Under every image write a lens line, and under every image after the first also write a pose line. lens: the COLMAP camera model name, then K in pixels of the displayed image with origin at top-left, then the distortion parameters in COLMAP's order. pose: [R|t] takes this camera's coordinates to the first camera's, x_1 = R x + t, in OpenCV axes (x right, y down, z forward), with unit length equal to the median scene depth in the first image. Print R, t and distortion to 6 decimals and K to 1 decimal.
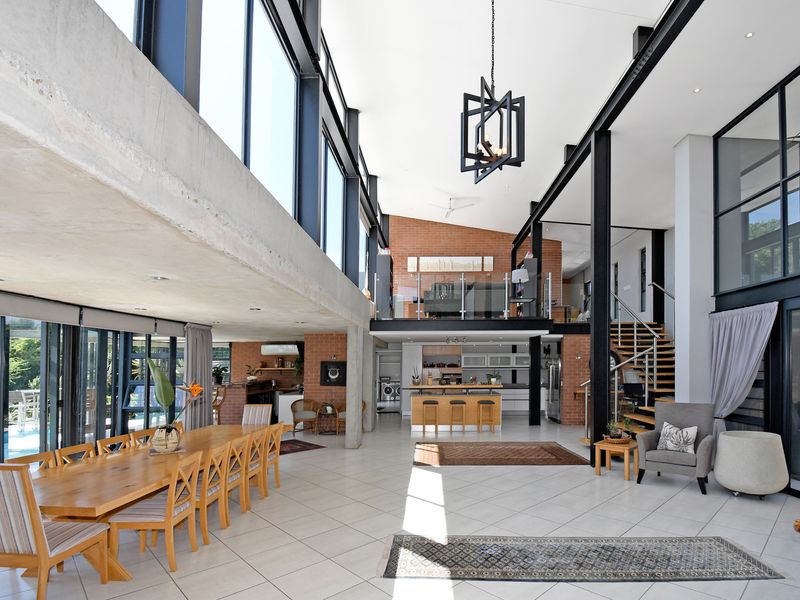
lens RADIAL K [[444.6, 0, 408.1], [0, 444.6, 362.0], [0, 0, 1]] dist [0.003254, -0.028460]
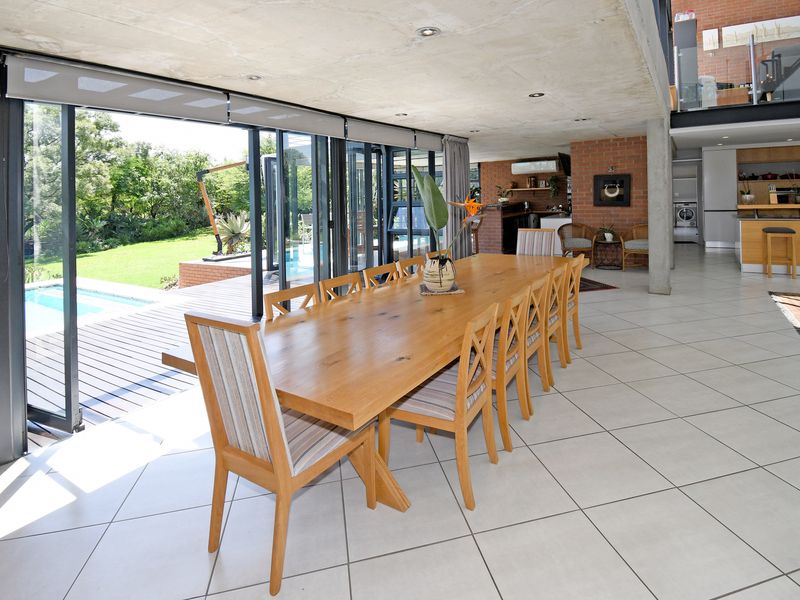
lens RADIAL K [[436.9, 0, 399.0], [0, 436.9, 325.8], [0, 0, 1]] dist [-0.001531, -0.002167]
pose [[0.855568, 0.129101, -0.501334, -0.086301], [0.031187, 0.953794, 0.298838, 0.013888], [0.516749, -0.271311, 0.812010, 0.132438]]
